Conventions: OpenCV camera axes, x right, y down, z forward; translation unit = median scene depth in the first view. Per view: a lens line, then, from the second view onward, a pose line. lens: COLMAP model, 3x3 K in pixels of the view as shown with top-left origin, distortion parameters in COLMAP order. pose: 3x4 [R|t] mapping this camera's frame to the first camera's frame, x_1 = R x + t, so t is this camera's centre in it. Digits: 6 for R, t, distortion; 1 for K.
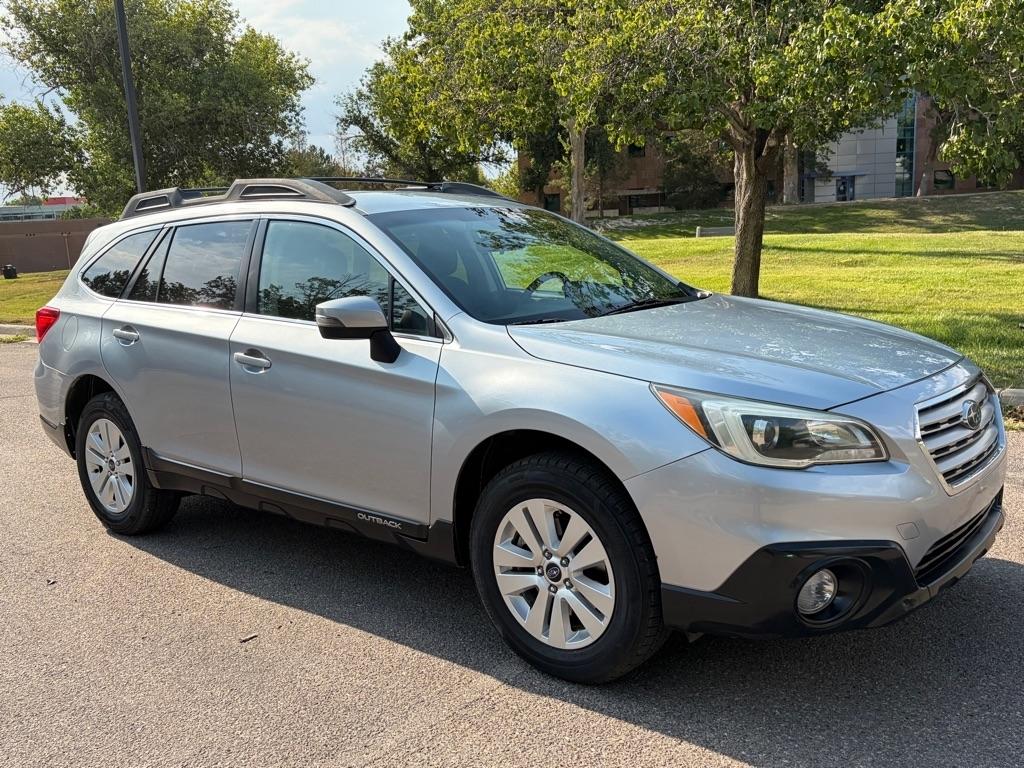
lens RADIAL K [[943.6, 0, 500.9], [0, 943.6, 395.3], [0, 0, 1]] dist [0.033495, 0.004534]
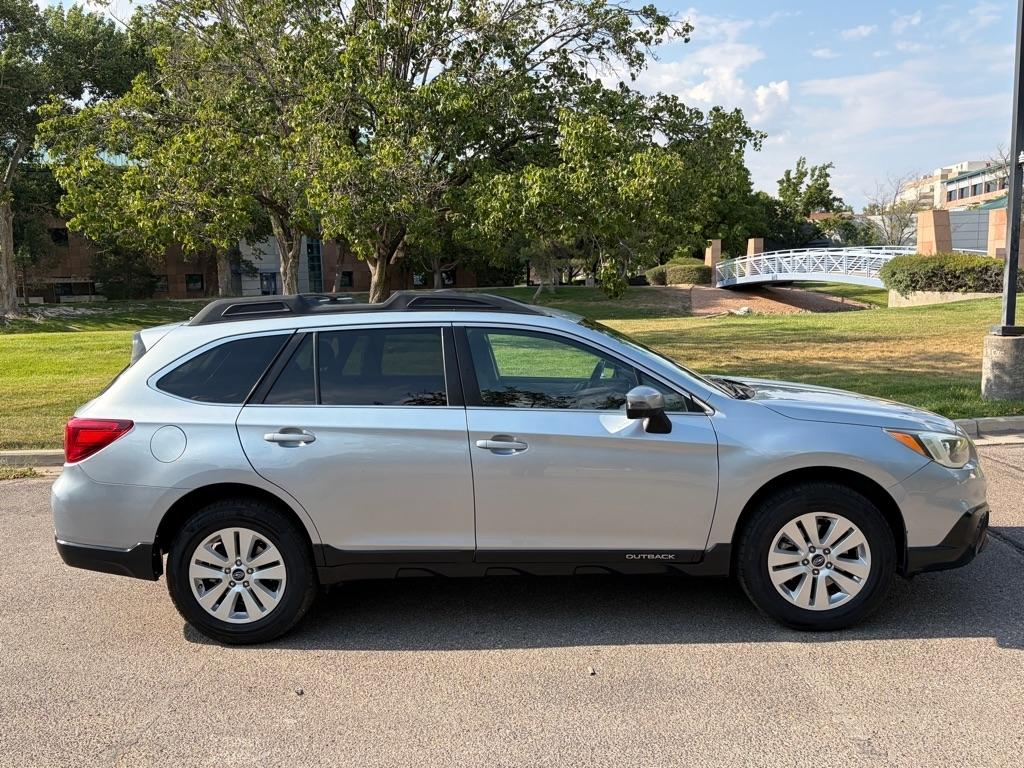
lens RADIAL K [[857.8, 0, 516.4], [0, 857.8, 383.2], [0, 0, 1]] dist [0.024020, -0.019720]
pose [[0.785619, -0.044341, 0.617120, -1.092211], [0.103743, 0.992748, -0.060737, -0.056559], [-0.609951, 0.111738, 0.784521, 0.172079]]
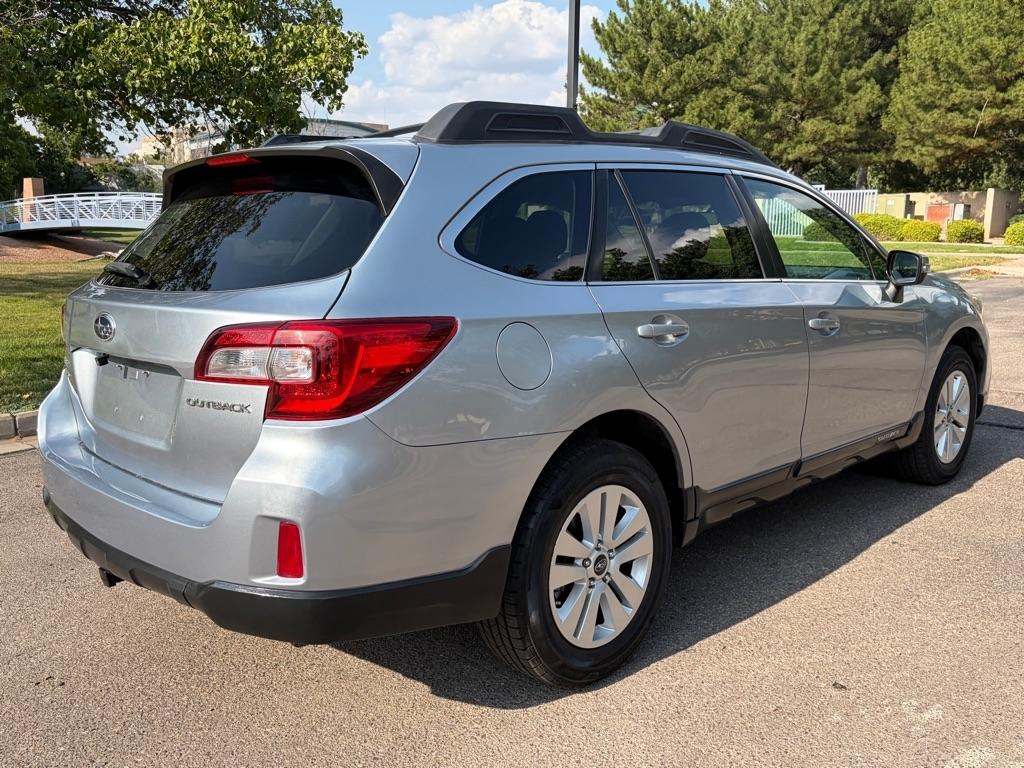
lens RADIAL K [[882.2, 0, 519.4], [0, 882.2, 382.8], [0, 0, 1]] dist [0.008274, -0.001081]
pose [[0.080346, -0.121295, 0.989360, -1.430623], [0.179527, 0.978097, 0.105334, -0.157074], [-0.980467, 0.169154, 0.100362, 1.514719]]
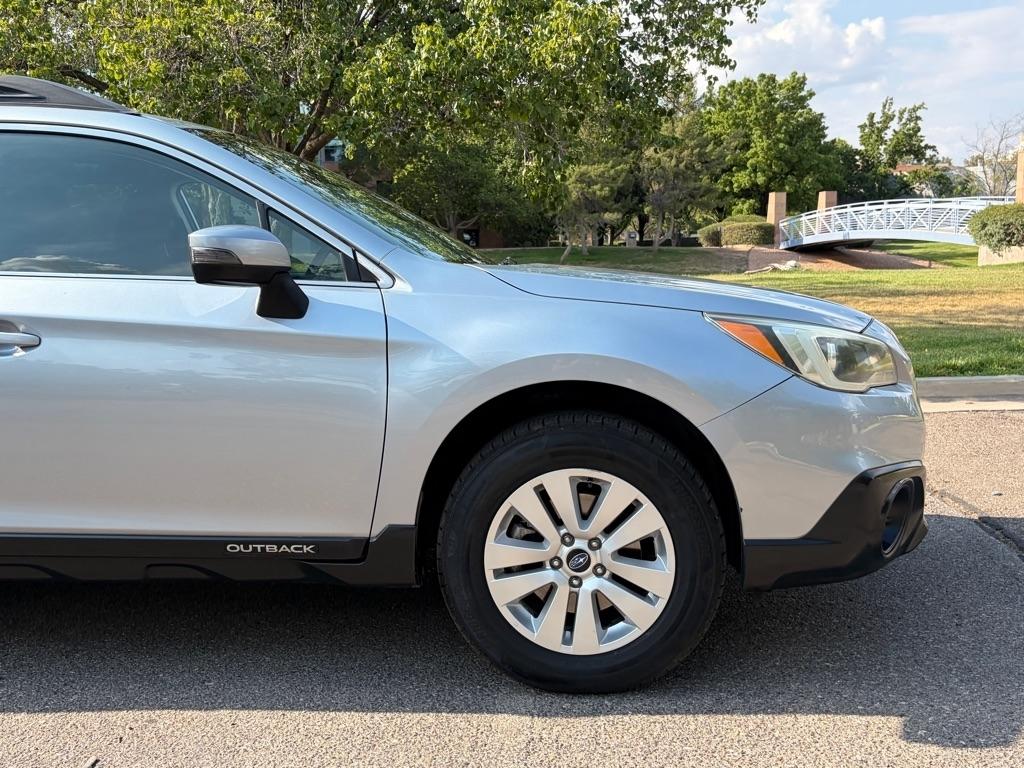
lens RADIAL K [[971.3, 0, 516.0], [0, 971.3, 377.5], [0, 0, 1]] dist [0.020599, 0.000000]
pose [[0.815788, -0.042733, 0.576770, -0.430671], [0.089185, 0.994633, -0.052450, 0.067116], [-0.571433, 0.094228, 0.815221, 0.322074]]
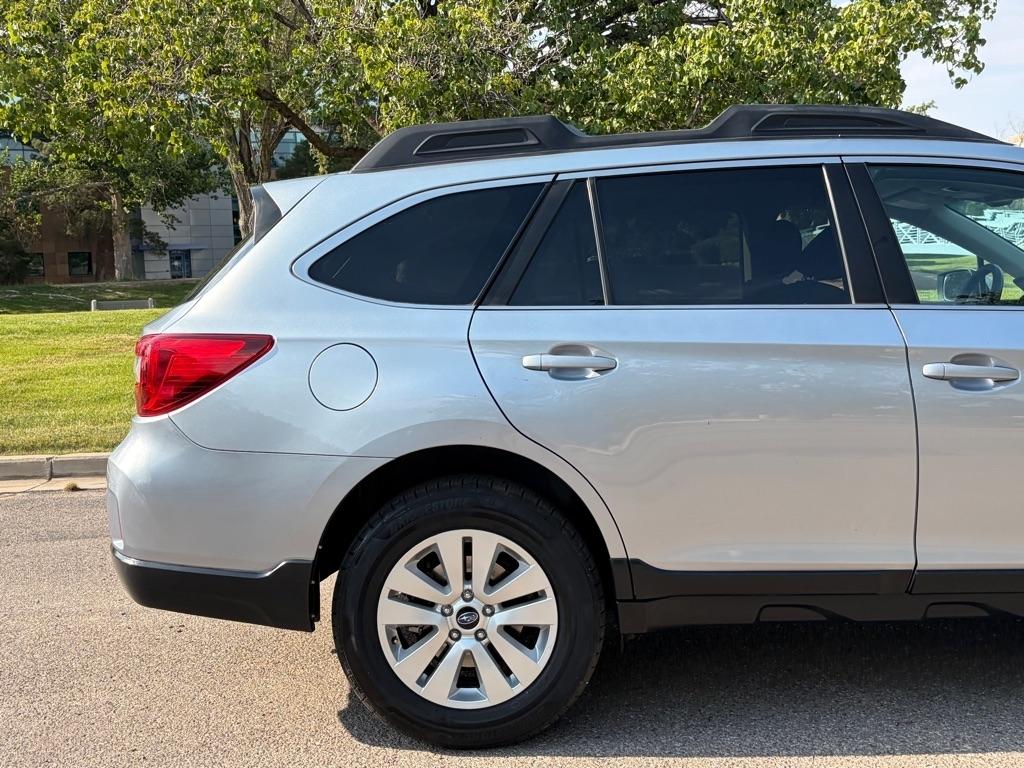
lens RADIAL K [[1129.8, 0, 509.2], [0, 1129.8, 373.9], [0, 0, 1]] dist [0.035630, 0.000000]
pose [[0.776354, -0.033551, 0.629403, -1.188596], [0.110848, 0.990286, -0.083939, -0.005697], [-0.620473, 0.134934, 0.772532, 0.745100]]
